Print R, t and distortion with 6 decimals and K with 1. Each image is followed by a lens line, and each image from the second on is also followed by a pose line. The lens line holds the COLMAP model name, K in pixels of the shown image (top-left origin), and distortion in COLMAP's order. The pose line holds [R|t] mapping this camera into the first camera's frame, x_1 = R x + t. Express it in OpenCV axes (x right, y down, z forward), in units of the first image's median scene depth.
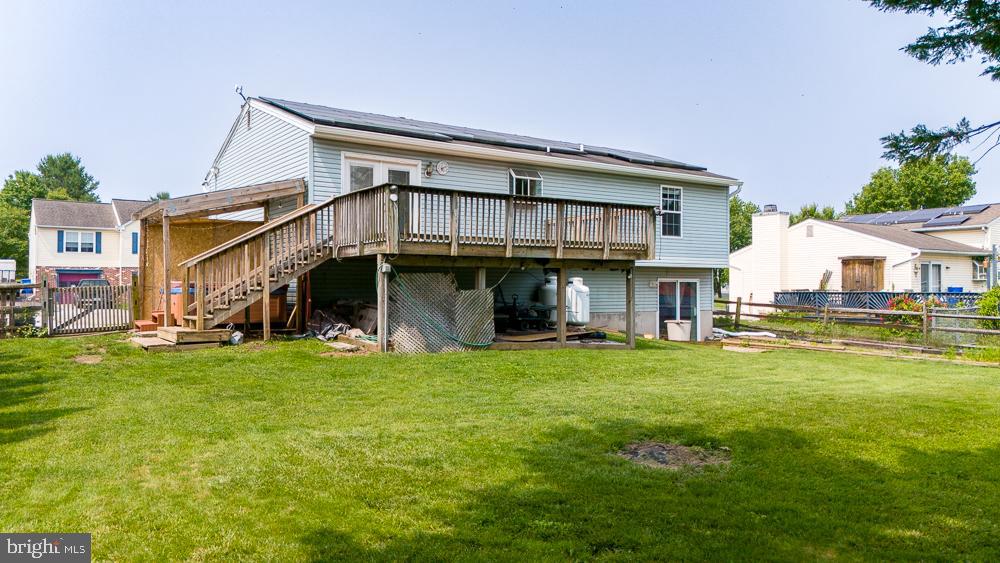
lens RADIAL K [[737.1, 0, 500.0], [0, 737.1, 281.5], [0, 0, 1]] dist [0.084227, -0.091937]
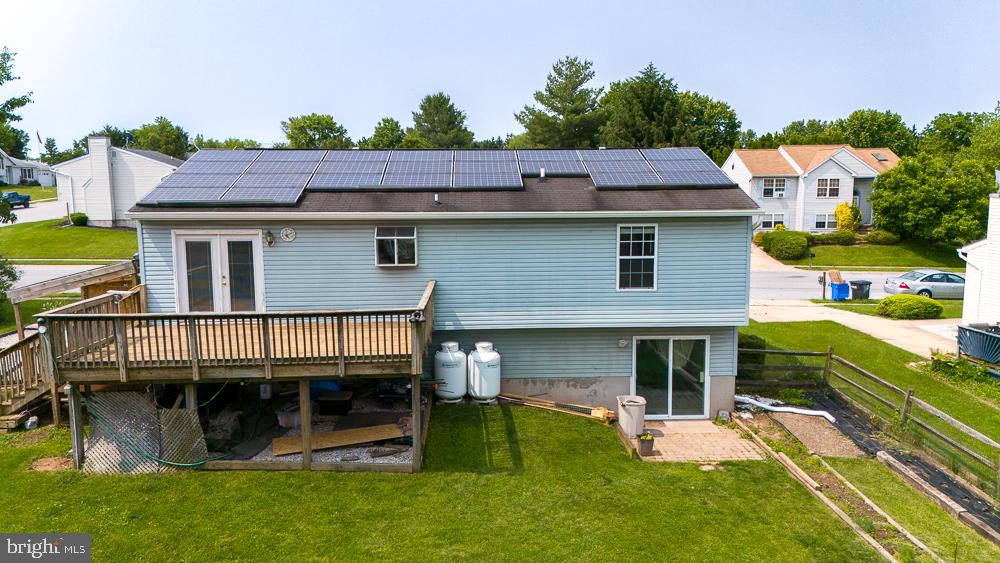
lens RADIAL K [[737.1, 0, 500.0], [0, 737.1, 281.5], [0, 0, 1]] dist [0.084227, -0.091937]
pose [[0.847895, 0.063225, -0.526381, 0.522157], [0.011579, 0.990418, 0.137613, -0.178284], [0.530037, -0.122777, 0.839039, 0.280757]]
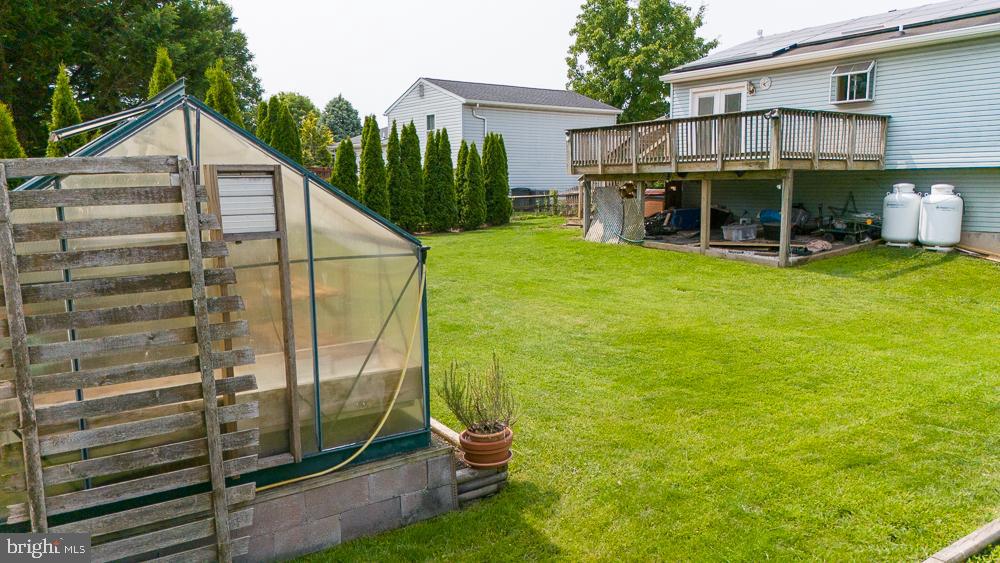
lens RADIAL K [[737.1, 0, 500.0], [0, 737.1, 281.5], [0, 0, 1]] dist [0.084227, -0.091937]
pose [[0.002566, 0.131415, -0.991324, 0.835285], [0.009643, 0.991278, 0.131434, -0.011733], [0.999950, -0.009897, 0.001277, 0.491443]]
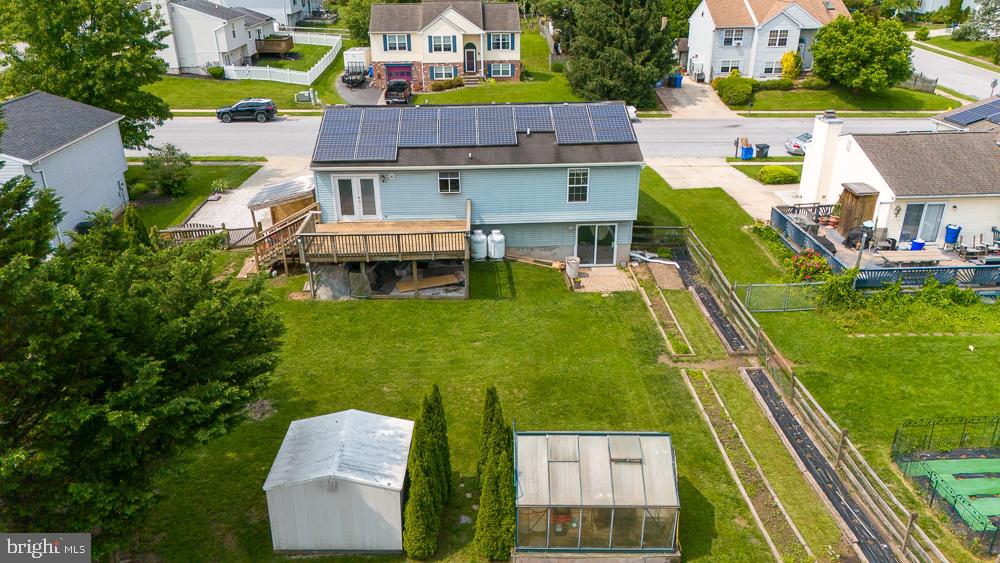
lens RADIAL K [[737.1, 0, 500.0], [0, 737.1, 281.5], [0, 0, 1]] dist [0.084227, -0.091937]
pose [[0.848782, 0.209728, -0.485369, 0.846148], [0.013661, 0.908963, 0.416653, -0.529266], [0.528566, -0.360278, 0.768646, -0.249540]]
